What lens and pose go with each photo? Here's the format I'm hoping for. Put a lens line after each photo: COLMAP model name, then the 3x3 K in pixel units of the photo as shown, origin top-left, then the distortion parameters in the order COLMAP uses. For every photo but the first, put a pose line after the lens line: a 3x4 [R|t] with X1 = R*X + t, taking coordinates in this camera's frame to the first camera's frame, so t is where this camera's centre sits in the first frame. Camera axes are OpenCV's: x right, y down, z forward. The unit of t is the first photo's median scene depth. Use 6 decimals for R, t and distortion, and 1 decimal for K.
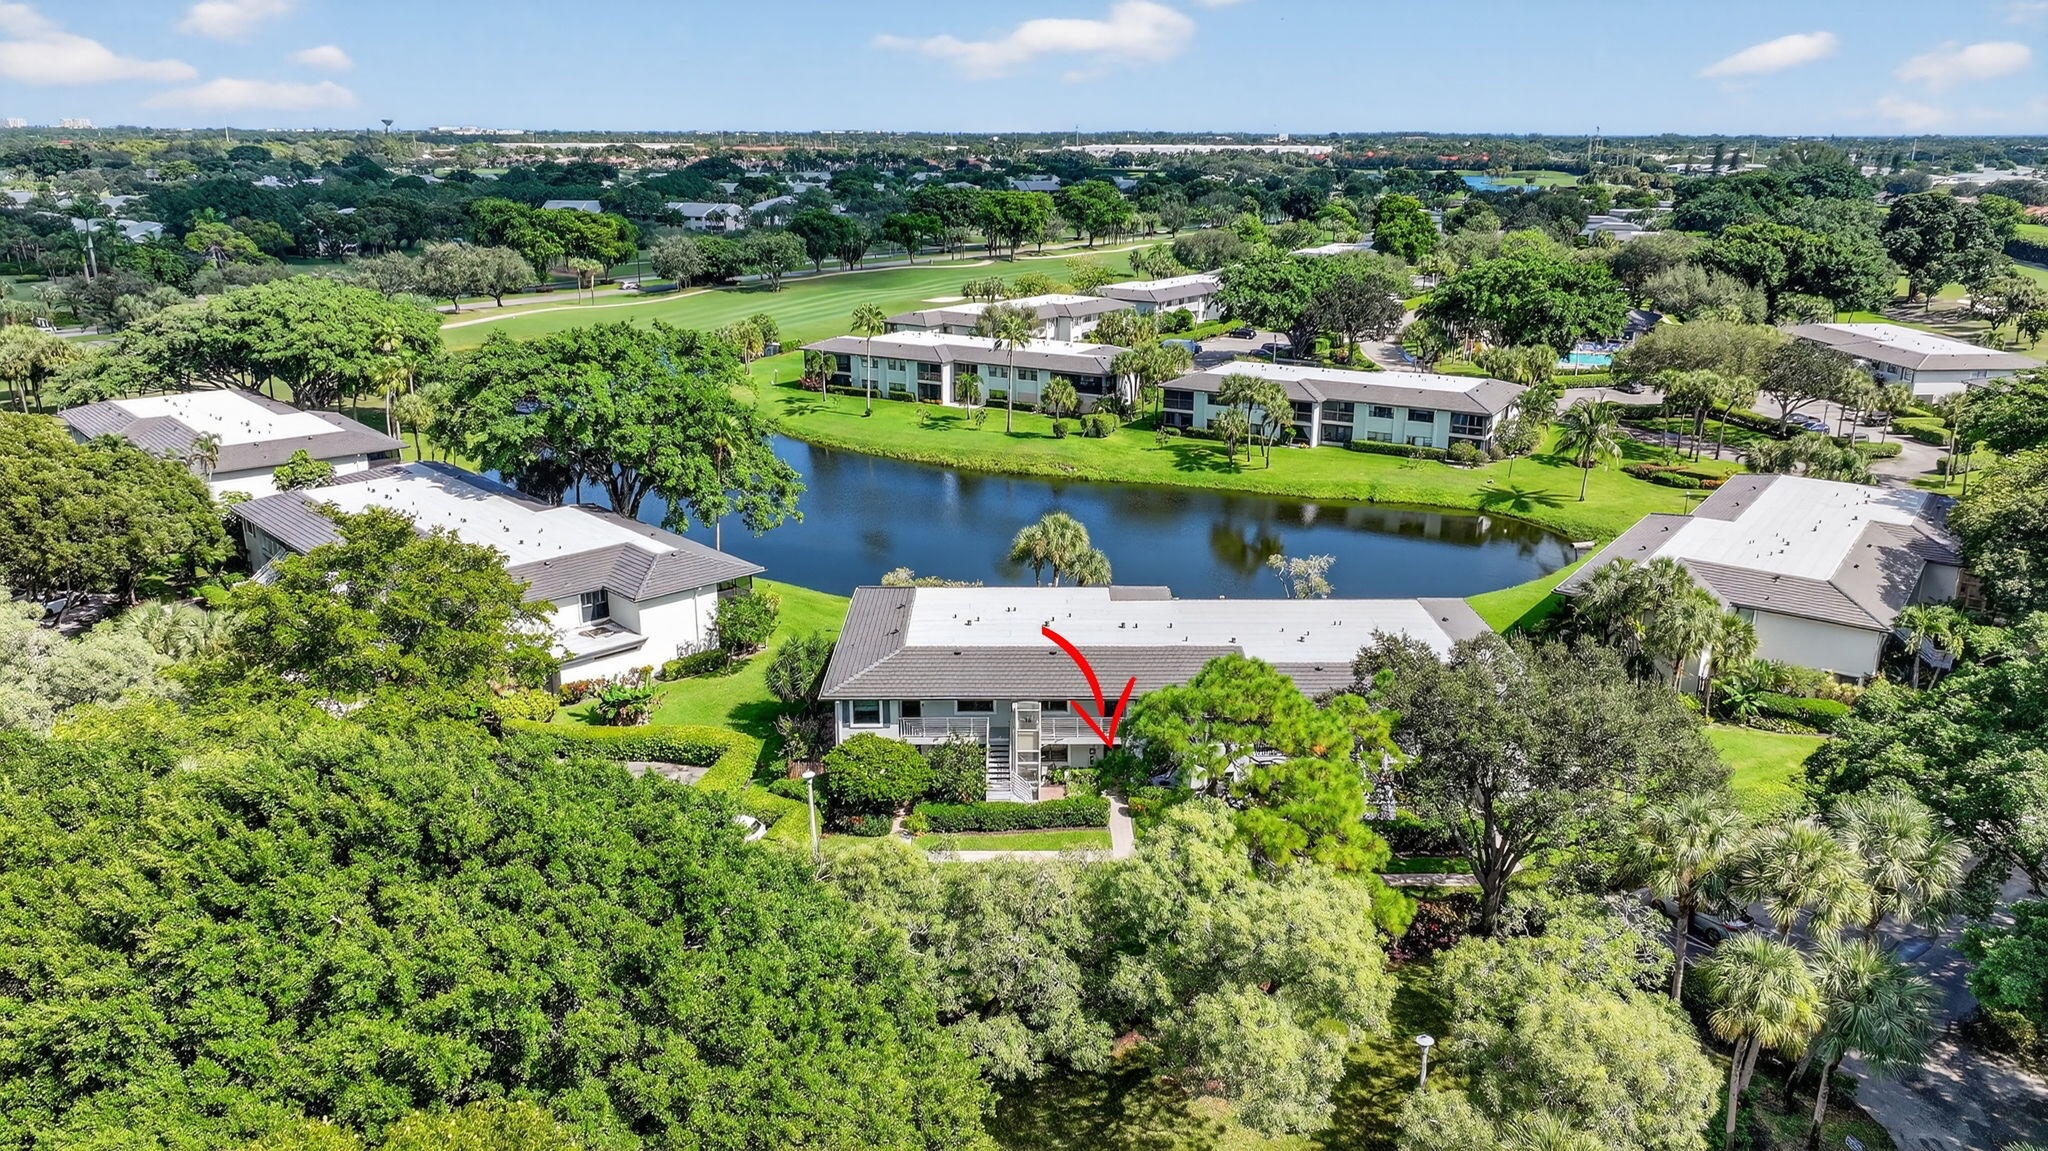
lens RADIAL K [[1439.8, 0, 1031.4], [0, 1439.8, 569.8], [0, 0, 1]] dist [0.004642, 0.001307]
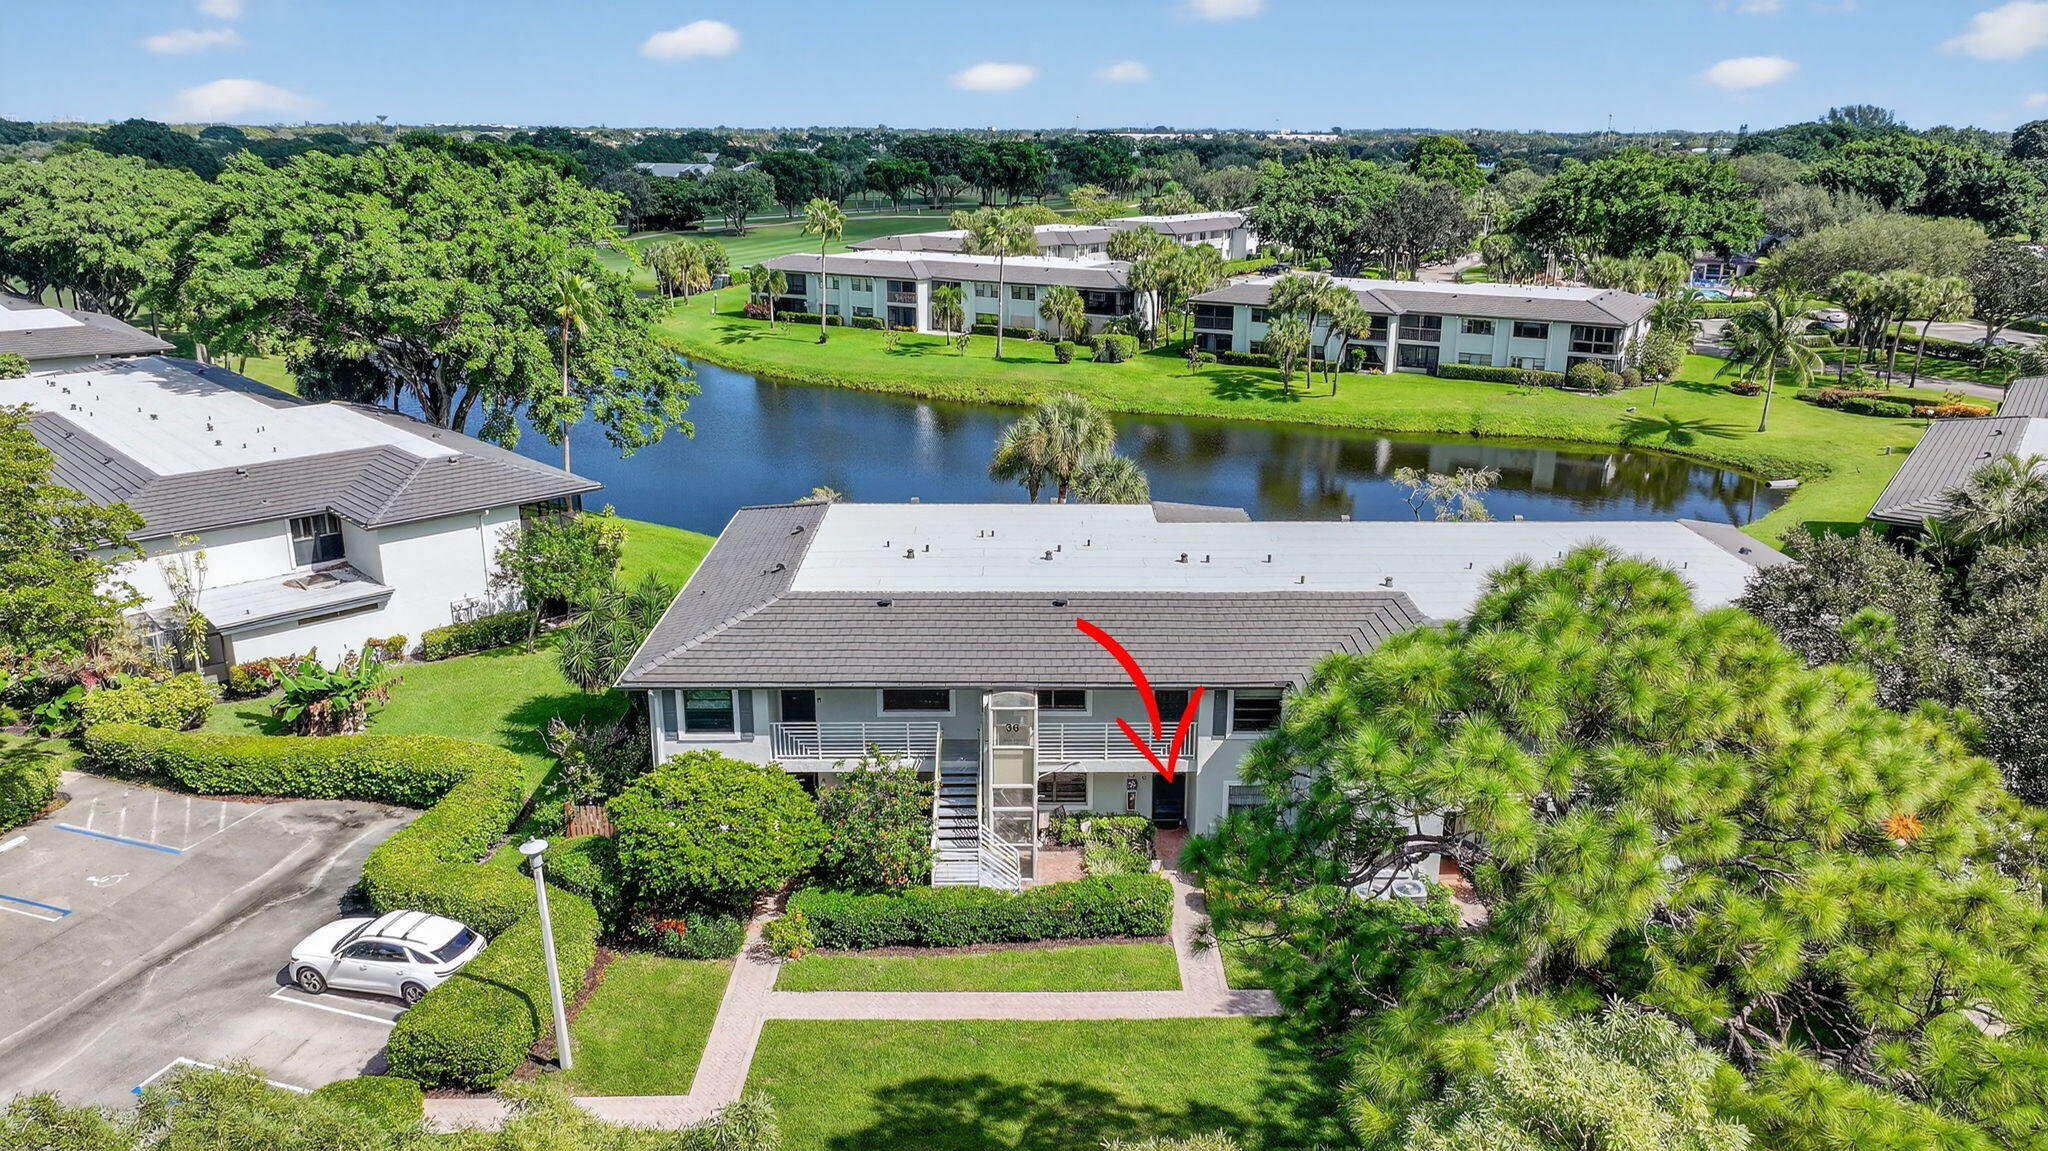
lens RADIAL K [[1439.8, 0, 1031.4], [0, 1439.8, 569.8], [0, 0, 1]] dist [0.004642, 0.001307]
pose [[0.999999, 0.001140, 0.000898, 0.001844], [-0.001140, 0.999999, -0.000368, 0.022966], [-0.000898, 0.000367, 1.000000, 0.231673]]
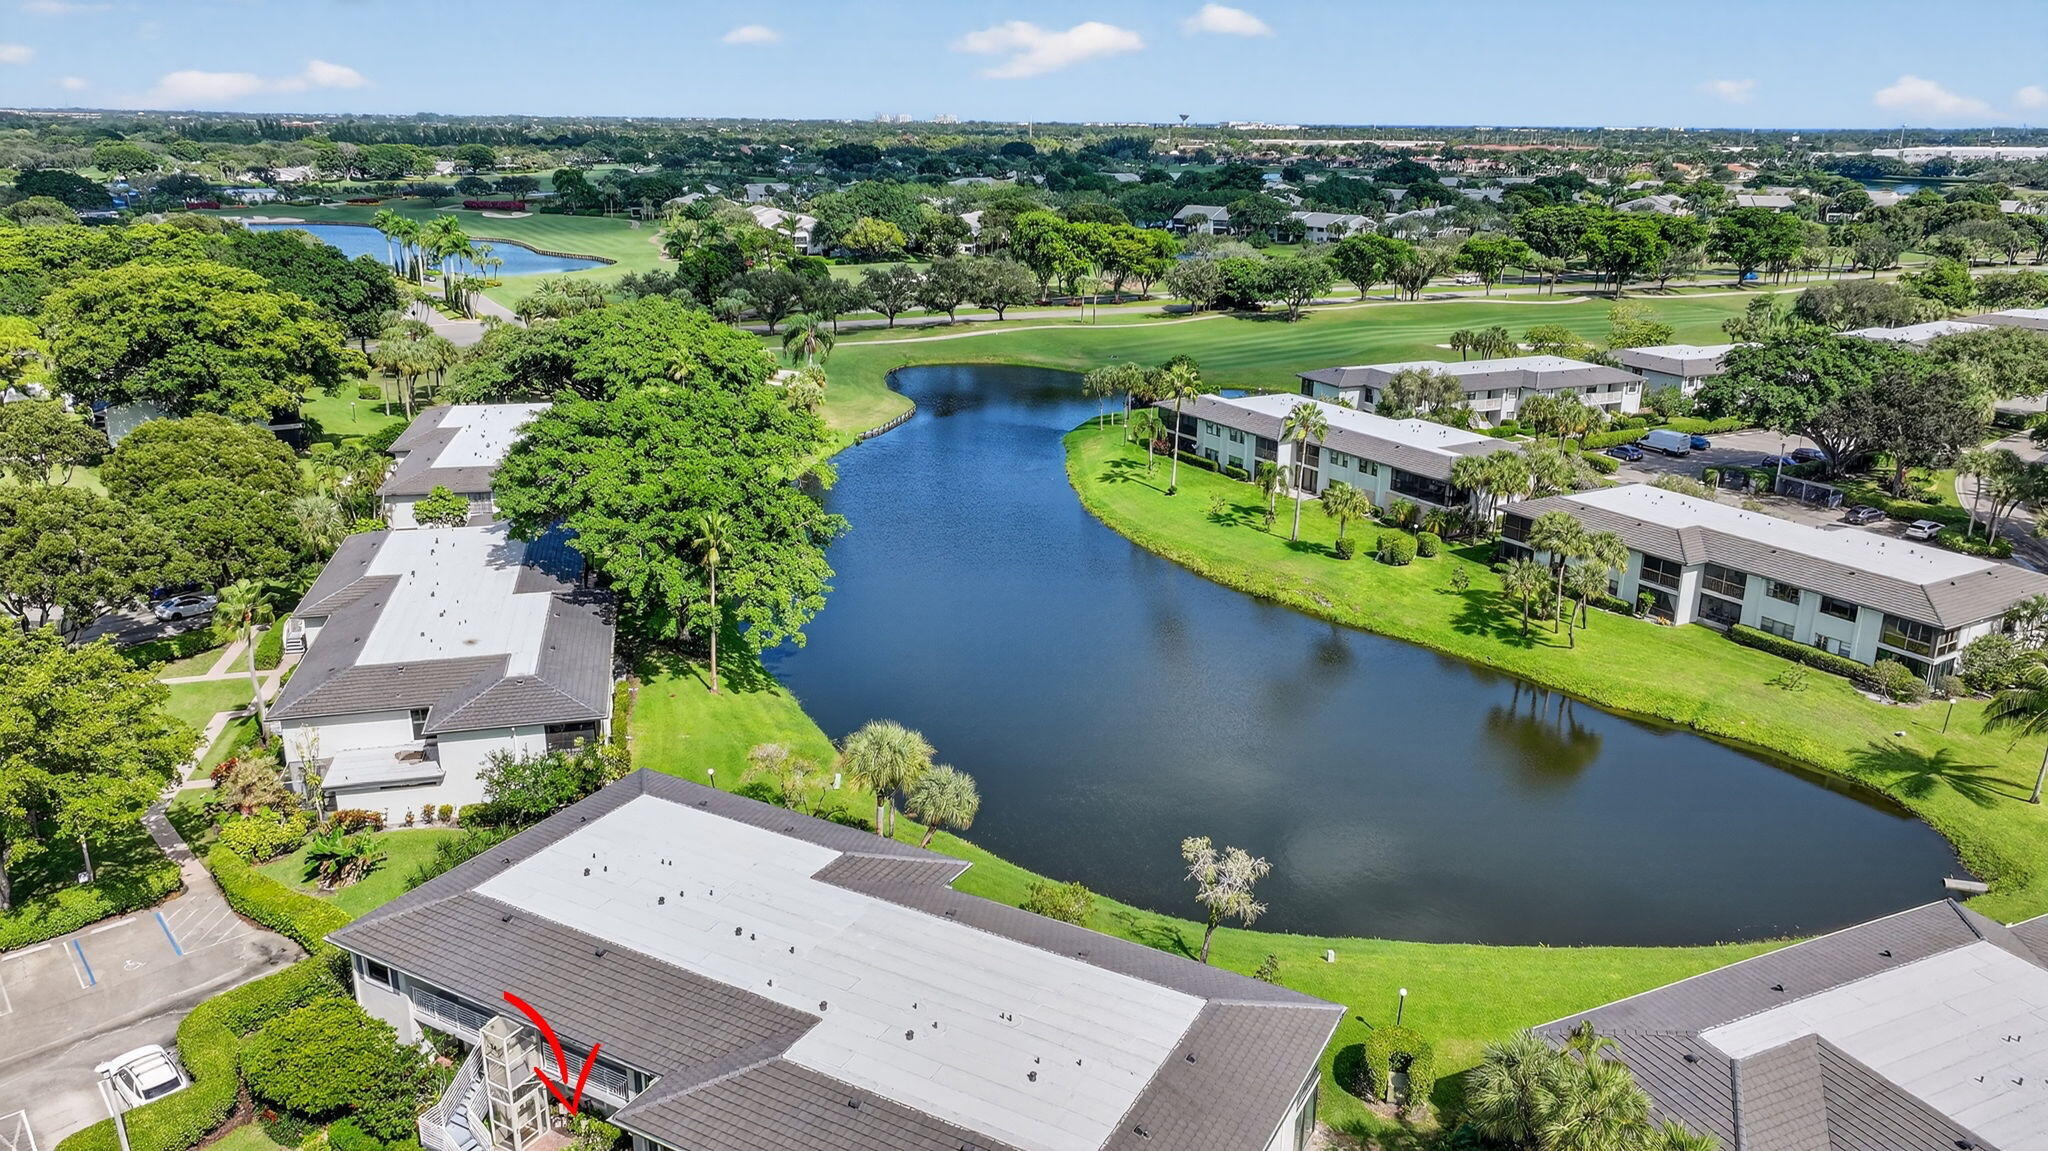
lens RADIAL K [[1439.8, 0, 1031.4], [0, 1439.8, 569.8], [0, 0, 1]] dist [0.004642, 0.001307]
pose [[0.871131, 0.150307, -0.467481, 0.259956], [-0.148515, 0.988063, 0.040937, -0.098664], [0.468053, 0.033766, 0.883055, 0.231335]]
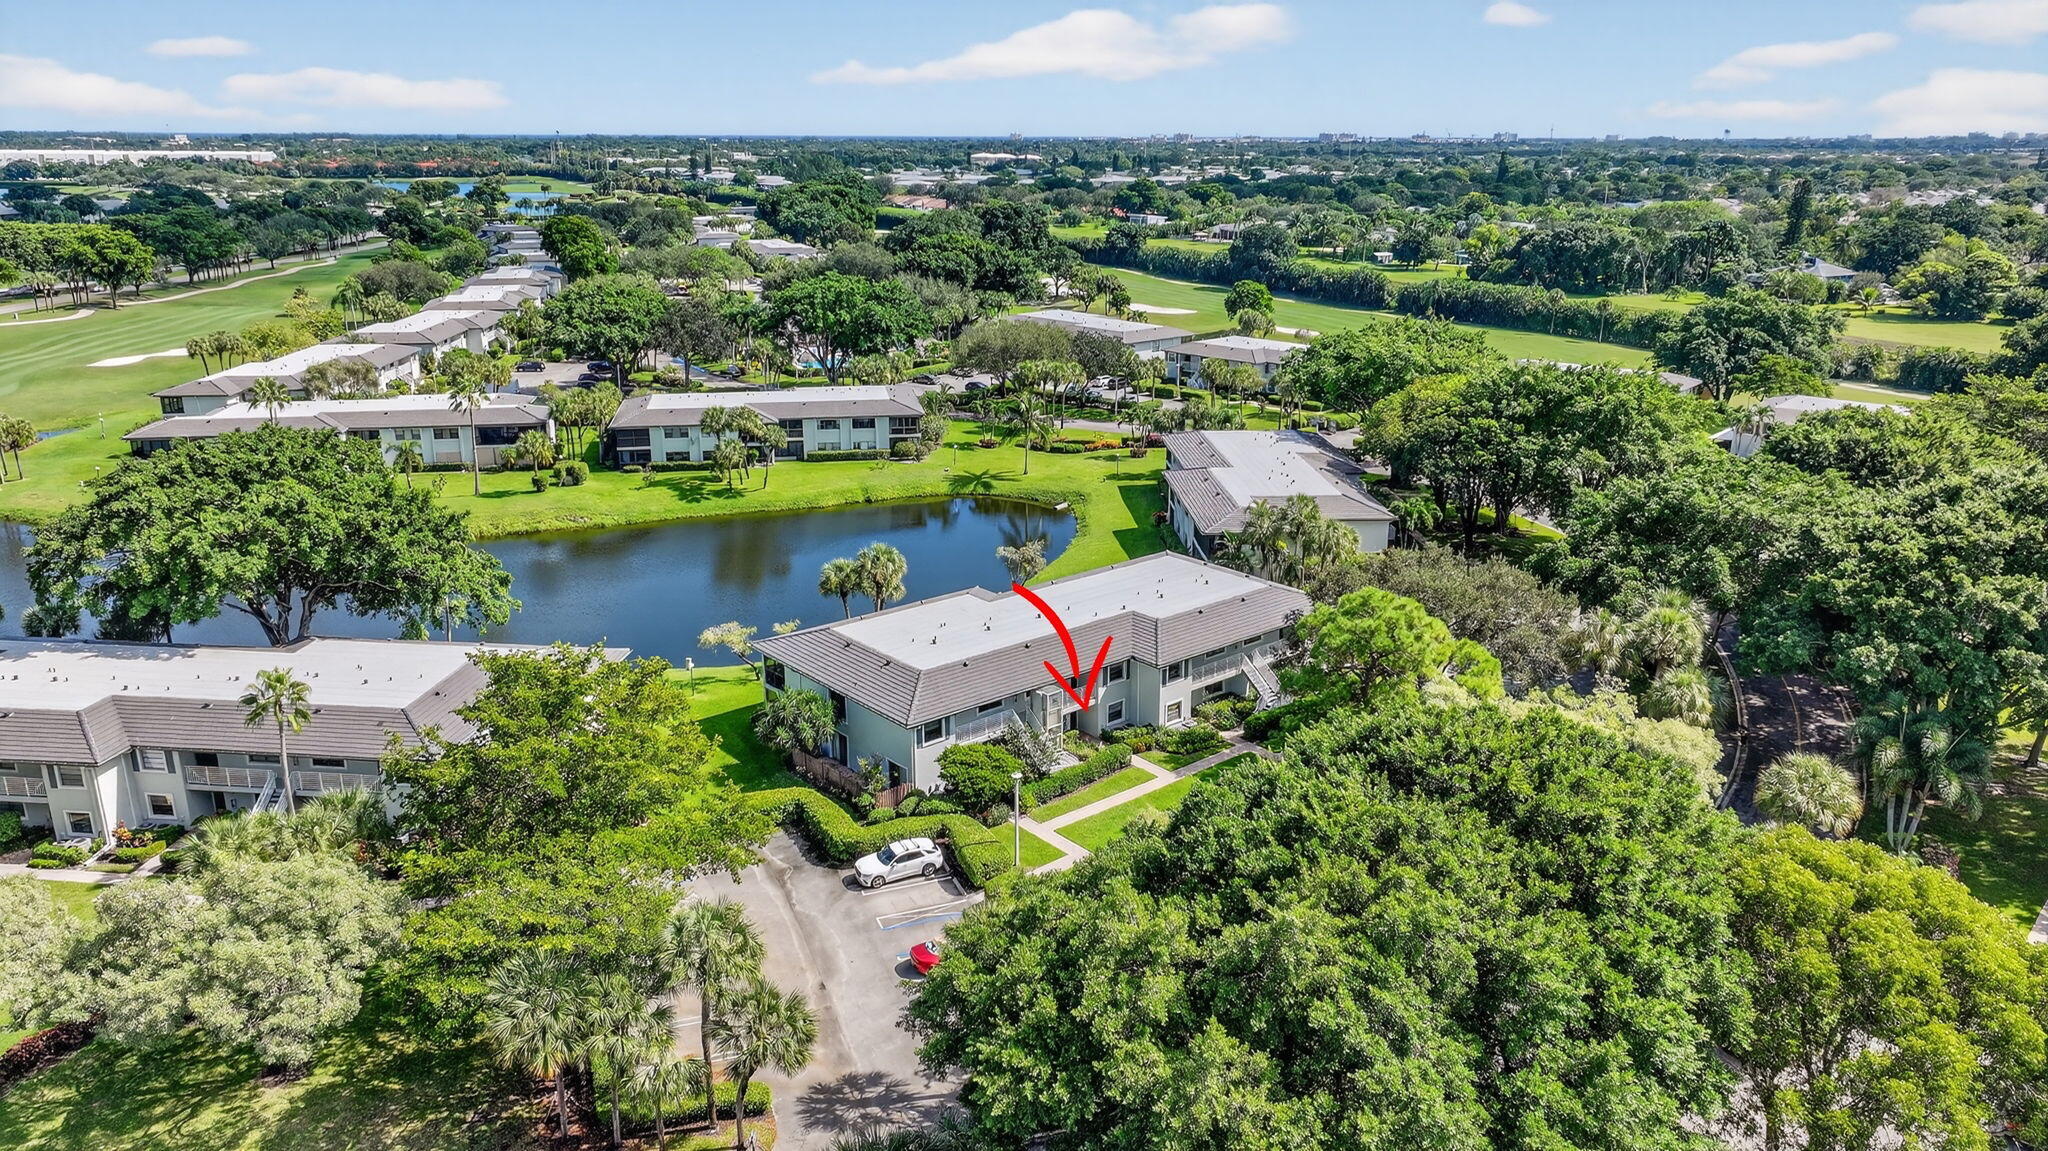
lens RADIAL K [[1439.8, 0, 1031.4], [0, 1439.8, 569.8], [0, 0, 1]] dist [0.004642, 0.001307]
pose [[0.767848, -0.187140, 0.612689, -0.360594], [0.186812, 0.980224, 0.065280, -0.043322], [-0.612790, 0.064333, 0.787623, 0.021128]]
